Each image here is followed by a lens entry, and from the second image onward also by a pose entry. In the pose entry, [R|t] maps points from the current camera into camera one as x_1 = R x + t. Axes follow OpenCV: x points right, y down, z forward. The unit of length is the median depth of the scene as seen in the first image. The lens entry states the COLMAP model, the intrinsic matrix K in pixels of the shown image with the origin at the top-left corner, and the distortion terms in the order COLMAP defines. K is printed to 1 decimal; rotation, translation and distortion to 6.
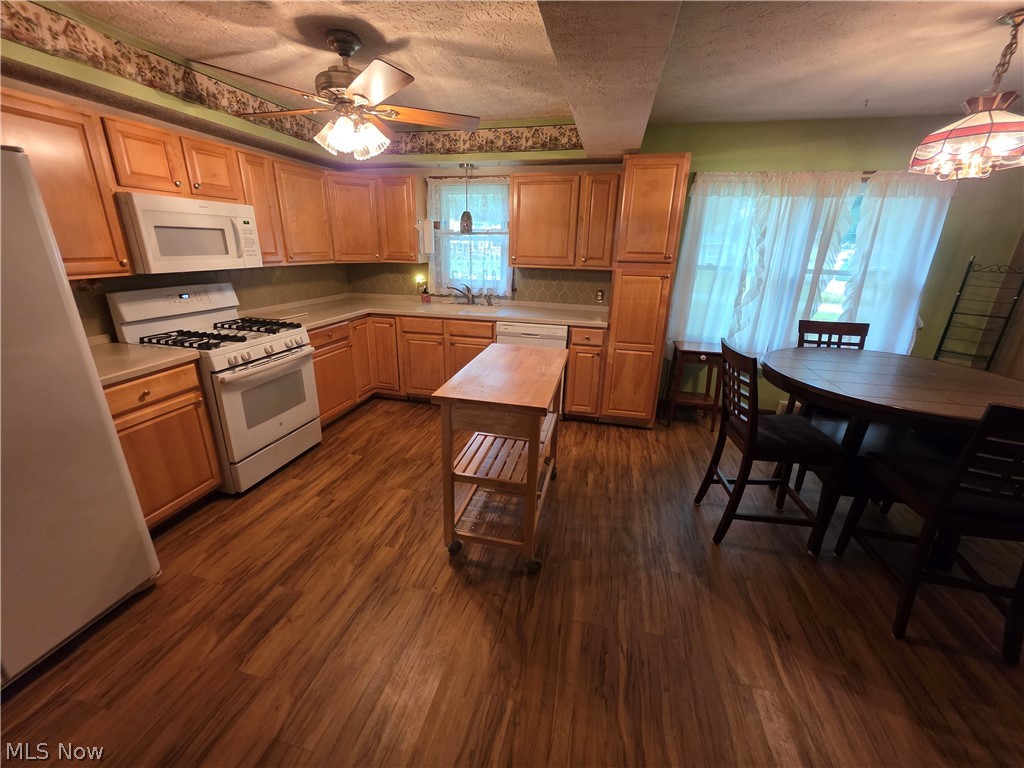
lens RADIAL K [[411.0, 0, 509.1], [0, 411.0, 379.6], [0, 0, 1]] dist [-0.001575, 0.000819]
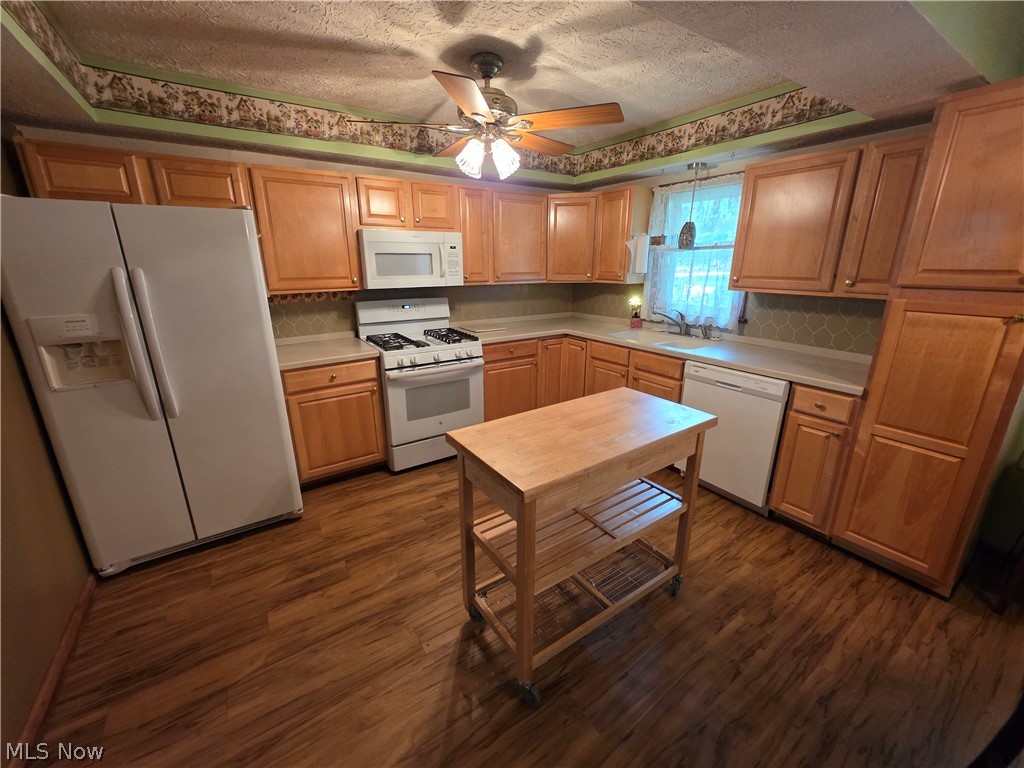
lens RADIAL K [[411.0, 0, 508.7], [0, 411.0, 379.6], [0, 0, 1]] dist [-0.001575, 0.000819]
pose [[0.733511, 0.168164, -0.658546, 0.292011], [-0.196573, 0.979990, 0.031297, -0.078717], [0.650631, 0.106496, 0.751890, 0.253602]]
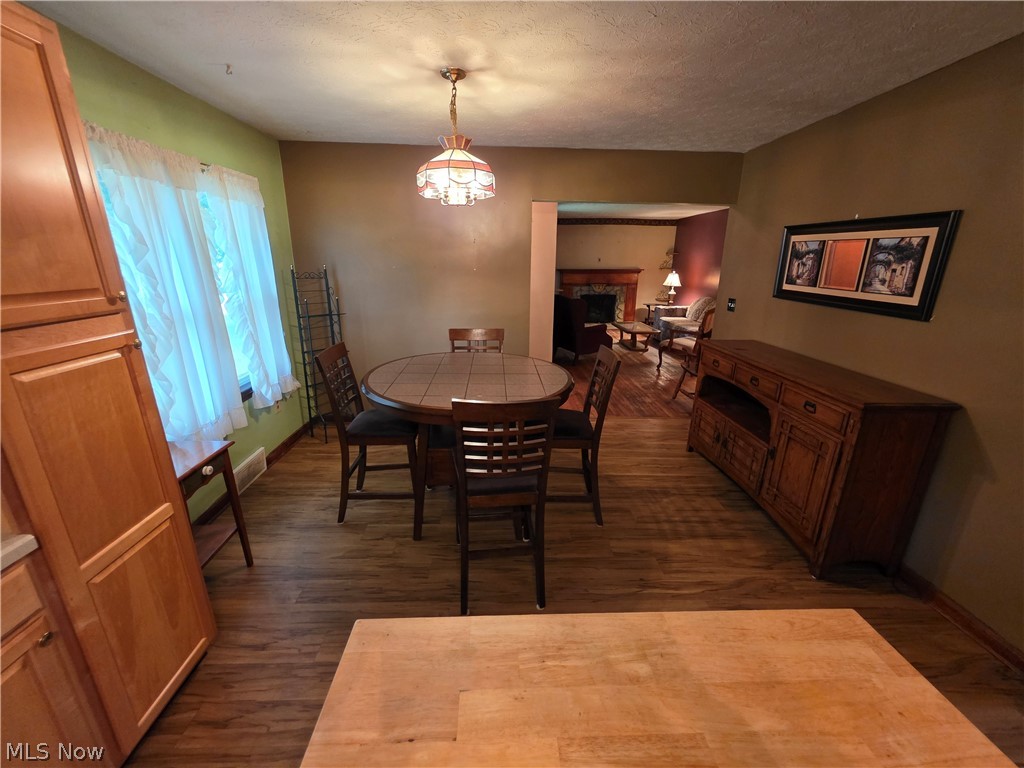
lens RADIAL K [[411.0, 0, 508.9], [0, 411.0, 379.7], [0, 0, 1]] dist [-0.001575, 0.000819]
pose [[-0.261321, -0.294655, 0.919179, -0.104448], [0.291170, 0.883847, 0.366108, -0.282535], [-0.920289, 0.363309, -0.145173, 0.791008]]
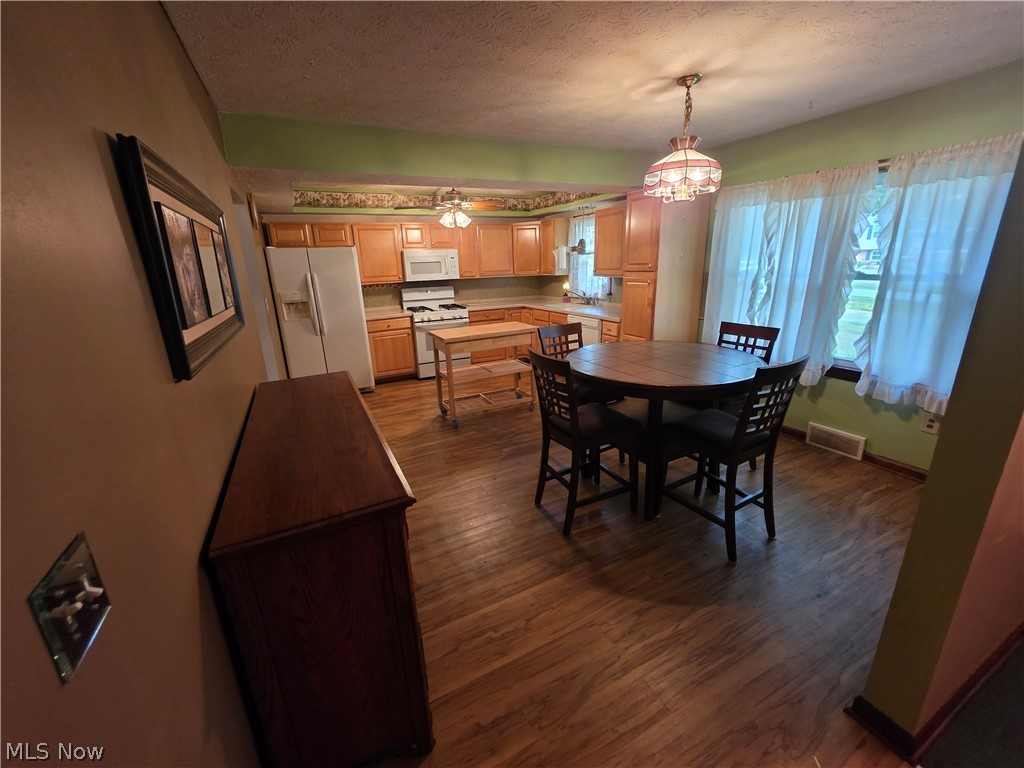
lens RADIAL K [[411.0, 0, 508.8], [0, 411.0, 381.4], [0, 0, 1]] dist [-0.001575, 0.000819]
pose [[0.639859, 0.175234, -0.748247, 1.180853], [-0.196046, 0.978661, 0.061548, 0.051961], [0.743065, 0.107309, 0.660560, -0.109500]]
